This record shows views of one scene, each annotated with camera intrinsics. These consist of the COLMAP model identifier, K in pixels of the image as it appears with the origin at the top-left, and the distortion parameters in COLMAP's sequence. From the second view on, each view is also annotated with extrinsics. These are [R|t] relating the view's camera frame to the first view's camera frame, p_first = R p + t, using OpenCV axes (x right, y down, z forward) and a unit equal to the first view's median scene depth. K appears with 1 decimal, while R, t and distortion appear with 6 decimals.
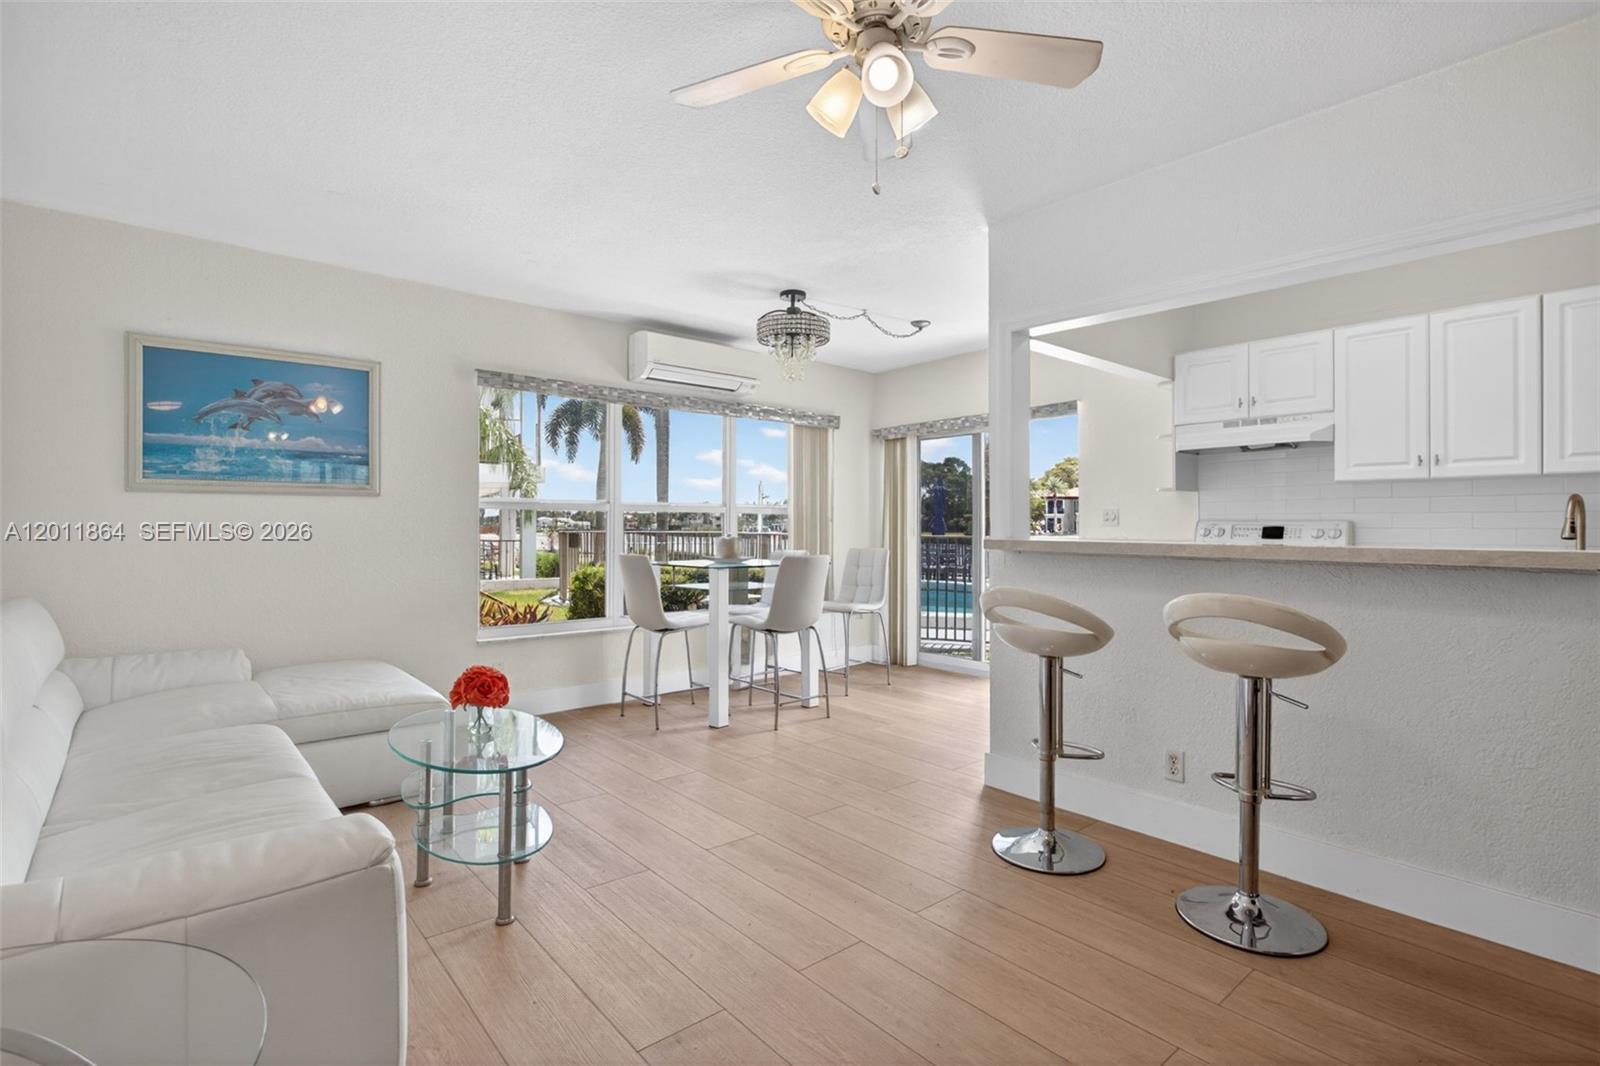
lens RADIAL K [[761.2, 0, 796.3], [0, 761.2, 524.6], [0, 0, 1]] dist [-0.010035, 0.002325]
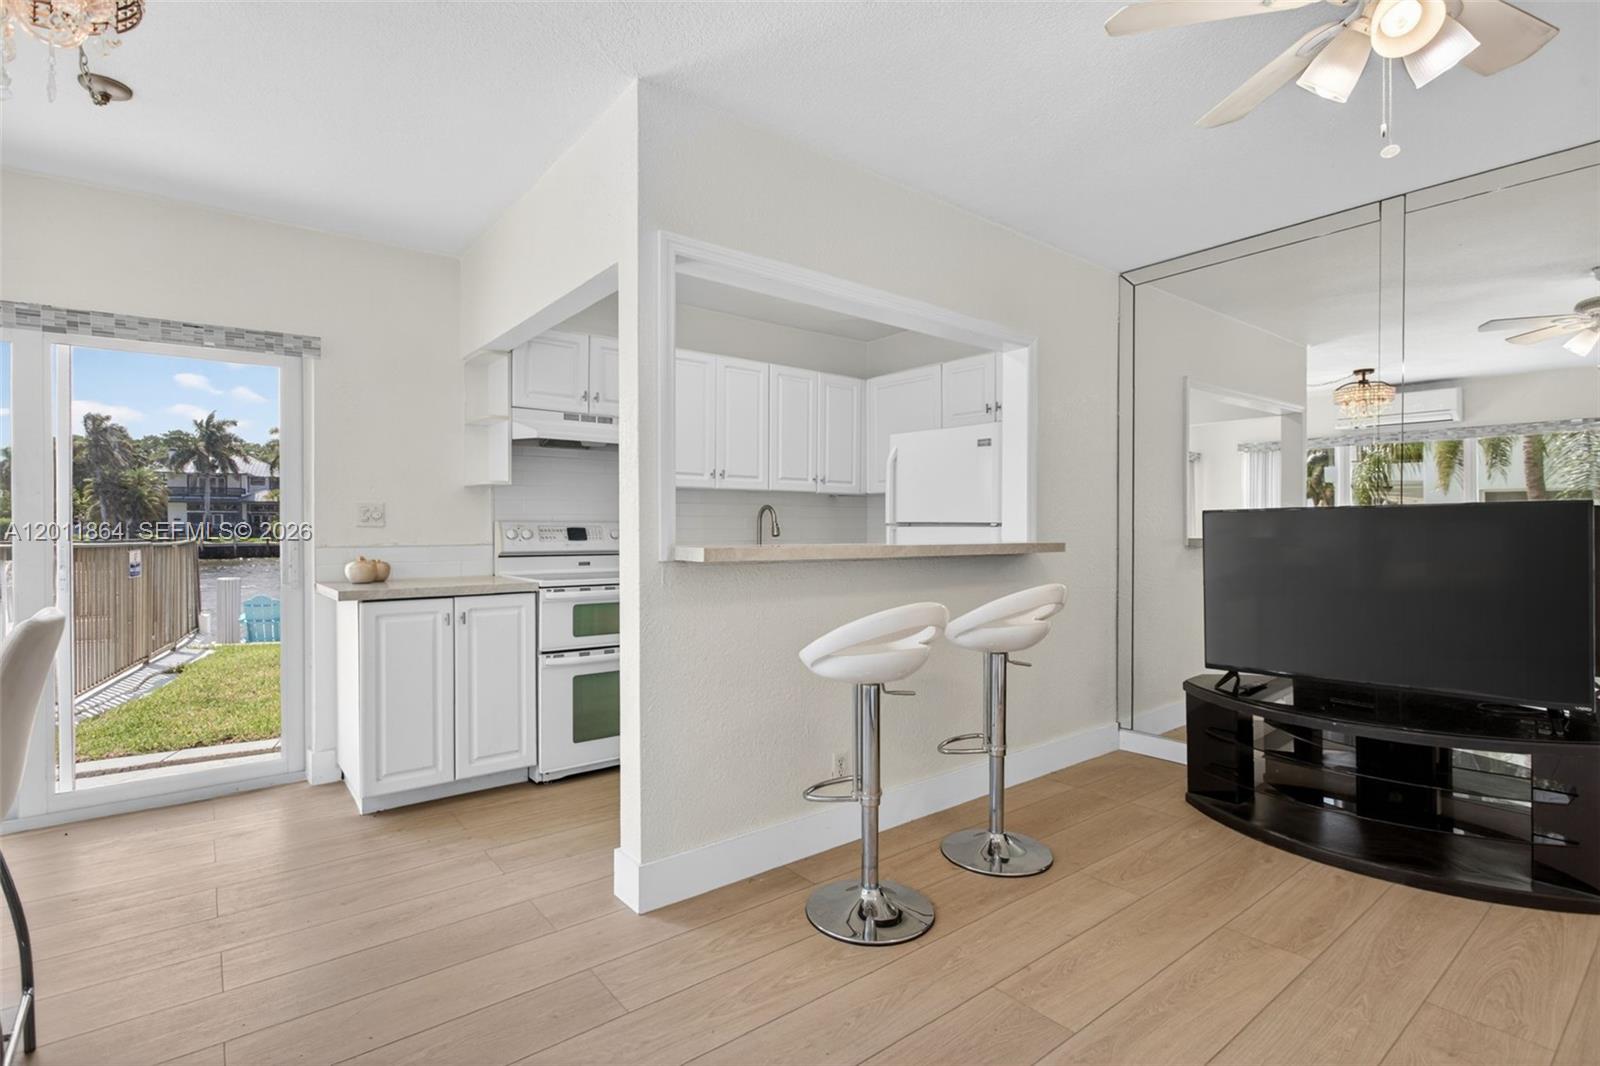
lens RADIAL K [[761.2, 0, 801.1], [0, 761.2, 533.9], [0, 0, 1]] dist [-0.010035, 0.002325]
pose [[0.036830, -0.010601, 0.999265, -0.350289], [-0.002479, 0.999940, 0.010700, -0.000701], [-0.999318, -0.002871, 0.036802, 0.706299]]
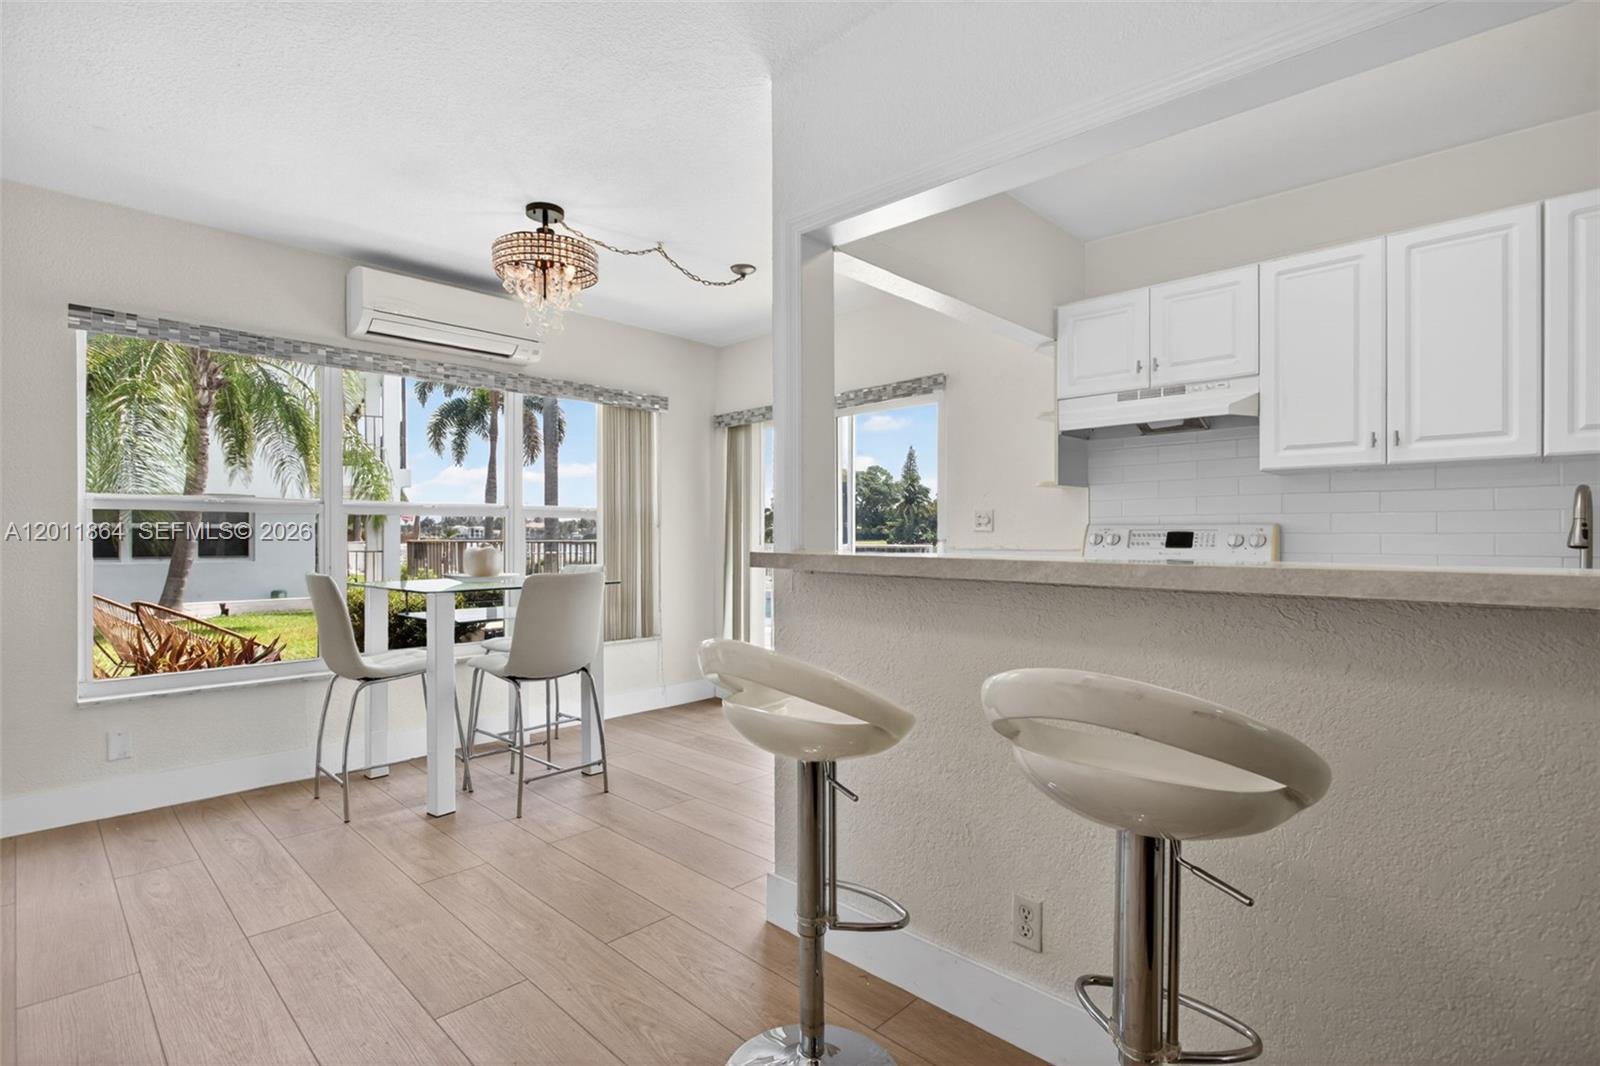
lens RADIAL K [[761.2, 0, 792.8], [0, 761.2, 537.2], [0, 0, 1]] dist [-0.010035, 0.002325]
pose [[0.995813, -0.002863, 0.091366, 0.178398], [0.002337, 0.999980, 0.005861, 0.002775], [-0.091381, -0.005623, 0.995800, 0.287049]]
